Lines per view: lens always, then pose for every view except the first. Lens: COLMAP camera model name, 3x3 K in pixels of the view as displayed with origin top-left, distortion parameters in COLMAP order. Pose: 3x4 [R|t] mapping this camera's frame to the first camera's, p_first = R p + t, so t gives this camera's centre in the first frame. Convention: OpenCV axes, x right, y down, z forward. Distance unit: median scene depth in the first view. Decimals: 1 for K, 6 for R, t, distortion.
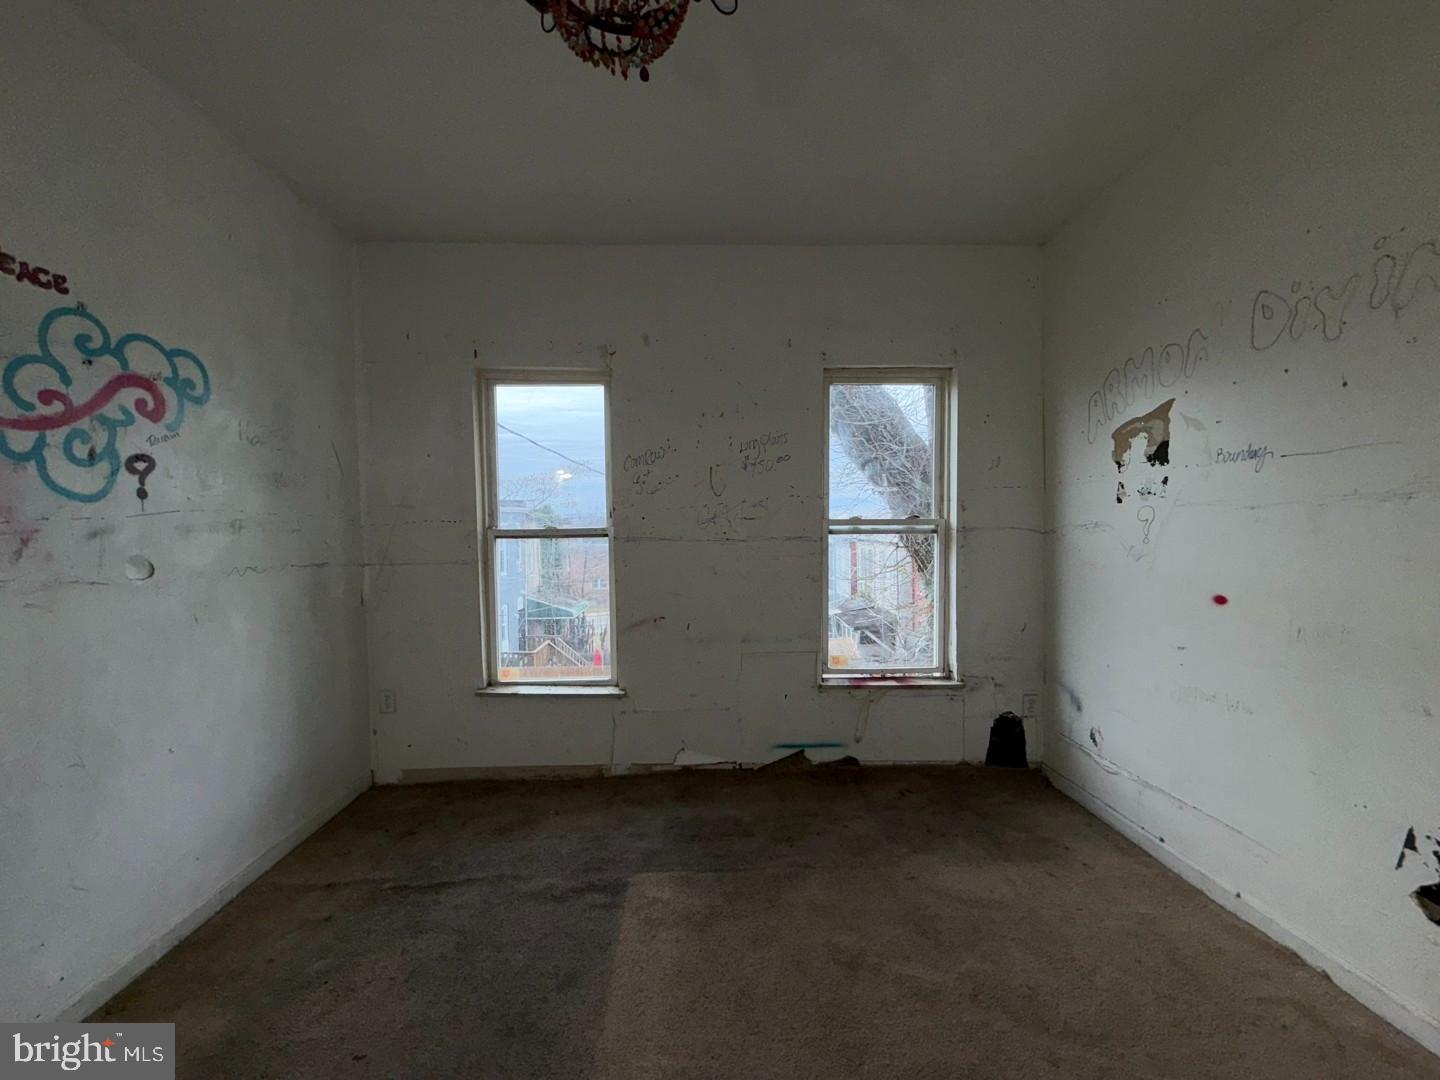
lens RADIAL K [[572.6, 0, 720.3], [0, 572.6, 542.5], [0, 0, 1]] dist [0.000661, -0.000173]
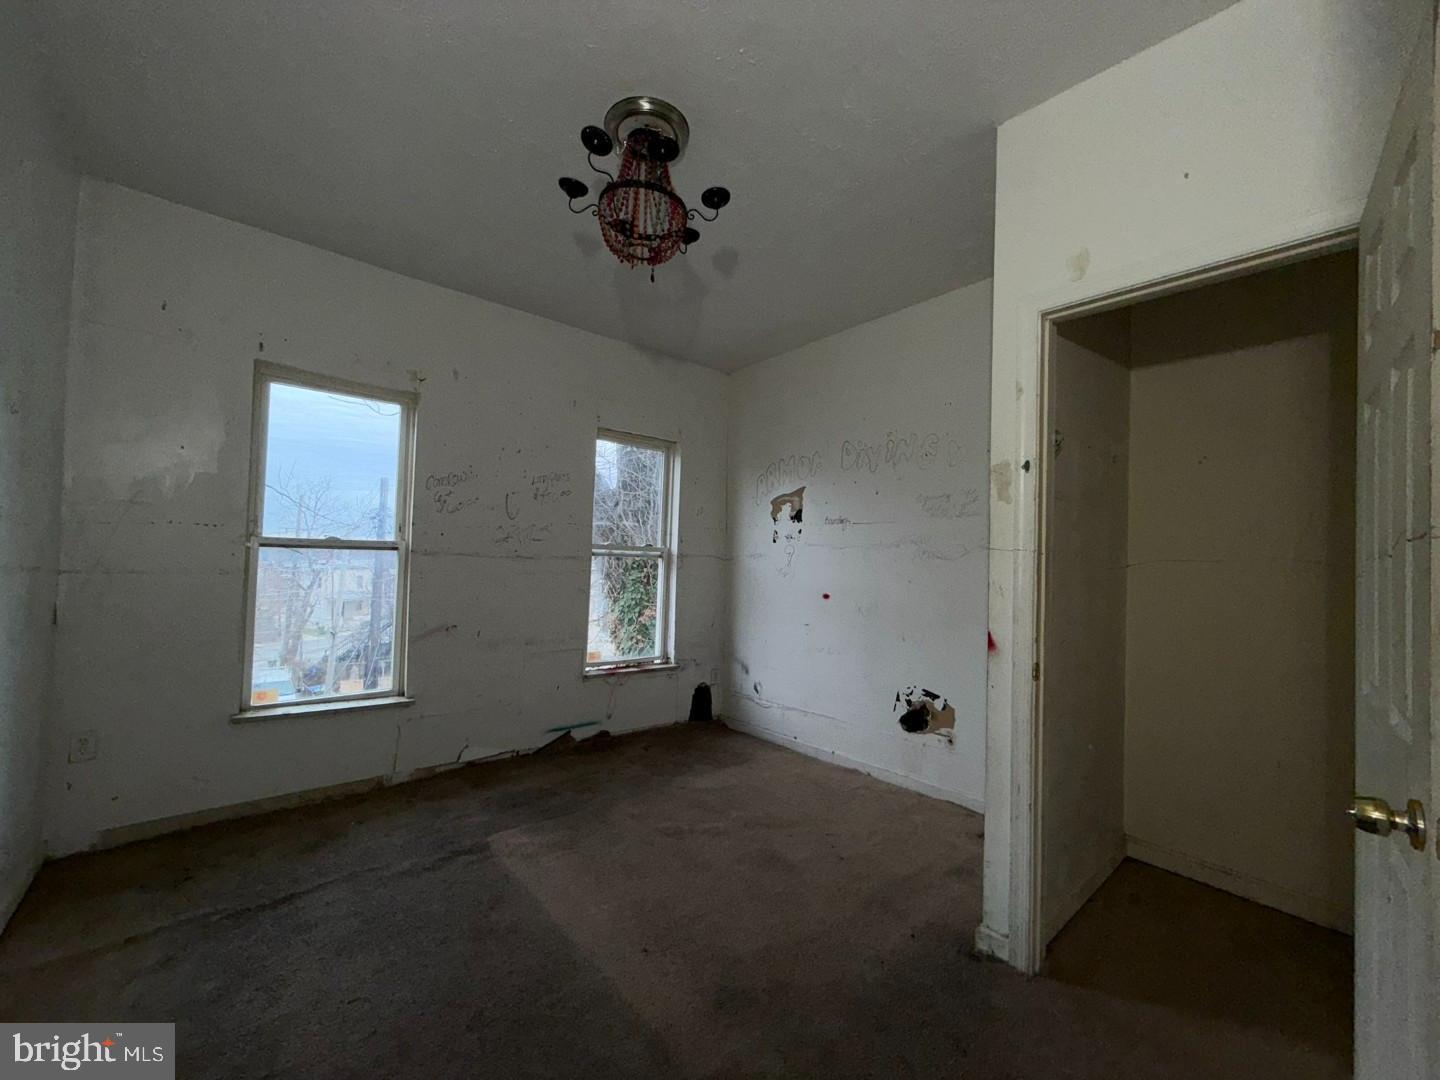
lens RADIAL K [[572.6, 0, 719.7], [0, 572.6, 543.8], [0, 0, 1]] dist [0.000661, -0.000173]
pose [[0.778320, 0.050253, 0.625853, -0.403690], [-0.017673, 0.998150, -0.058169, 0.029341], [-0.627618, 0.034213, 0.777769, -0.173441]]
